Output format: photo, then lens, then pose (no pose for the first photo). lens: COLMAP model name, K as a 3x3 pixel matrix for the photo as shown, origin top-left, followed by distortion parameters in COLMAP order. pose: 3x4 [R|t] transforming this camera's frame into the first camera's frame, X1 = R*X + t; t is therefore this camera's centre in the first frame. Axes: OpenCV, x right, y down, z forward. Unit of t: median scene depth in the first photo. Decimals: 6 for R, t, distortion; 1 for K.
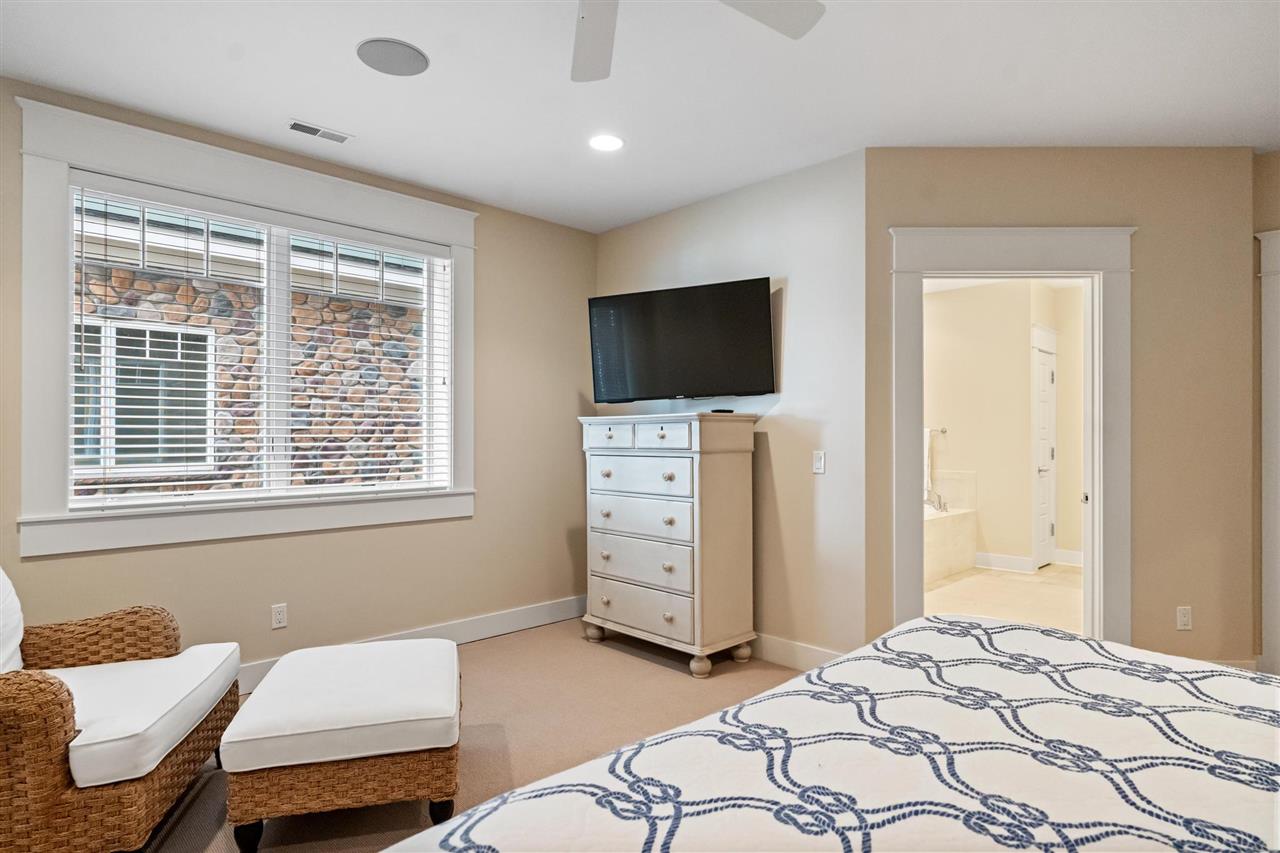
lens RADIAL K [[688.6, 0, 640.0], [0, 688.6, 426.5], [0, 0, 1]] dist [-0.002030, 0.000363]
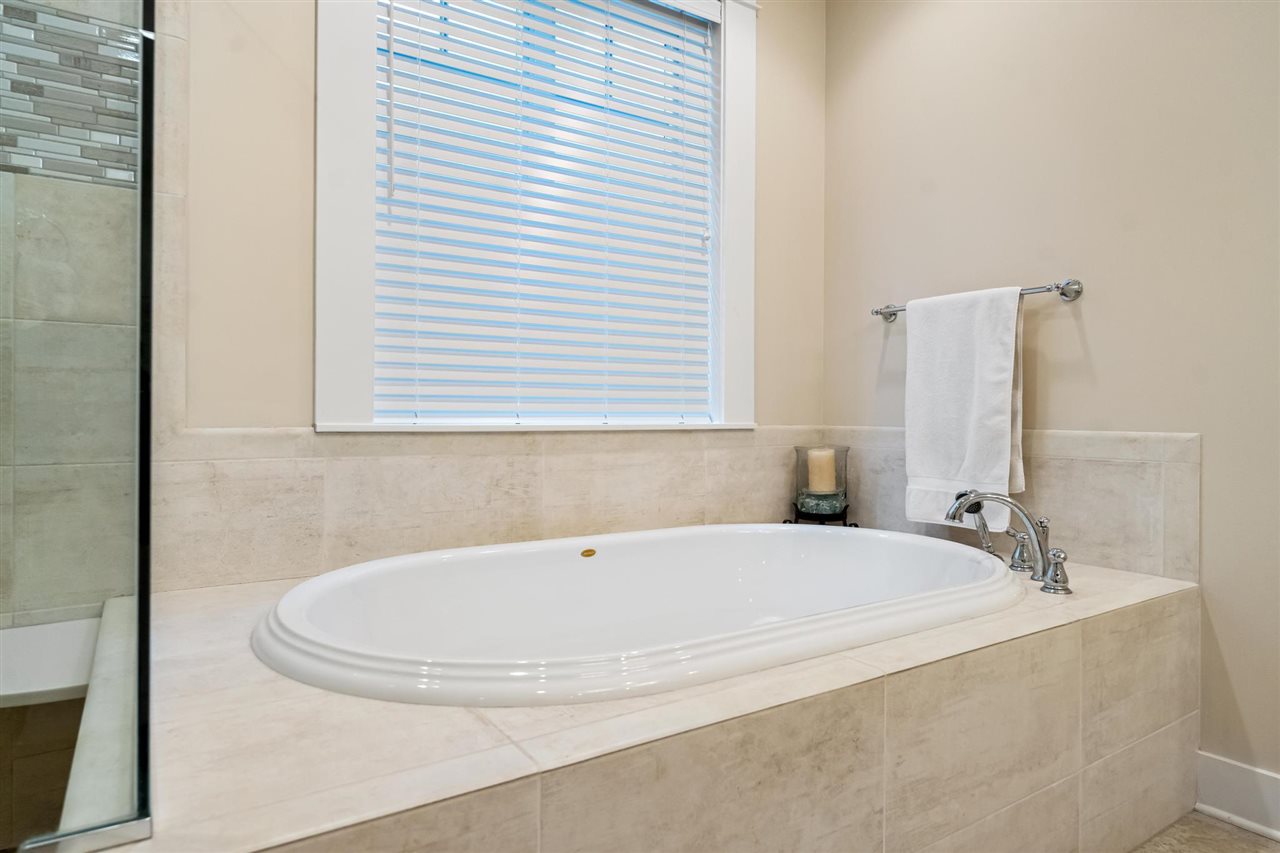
lens RADIAL K [[732.6, 0, 640.0], [0, 732.6, 426.5], [0, 0, 1]] dist [-0.002104, -0.001574]
pose [[0.981340, -0.001539, -0.192274, 0.336372], [0.005050, 0.999829, 0.017771, 0.056775], [0.192214, -0.018410, 0.981180, 0.693855]]
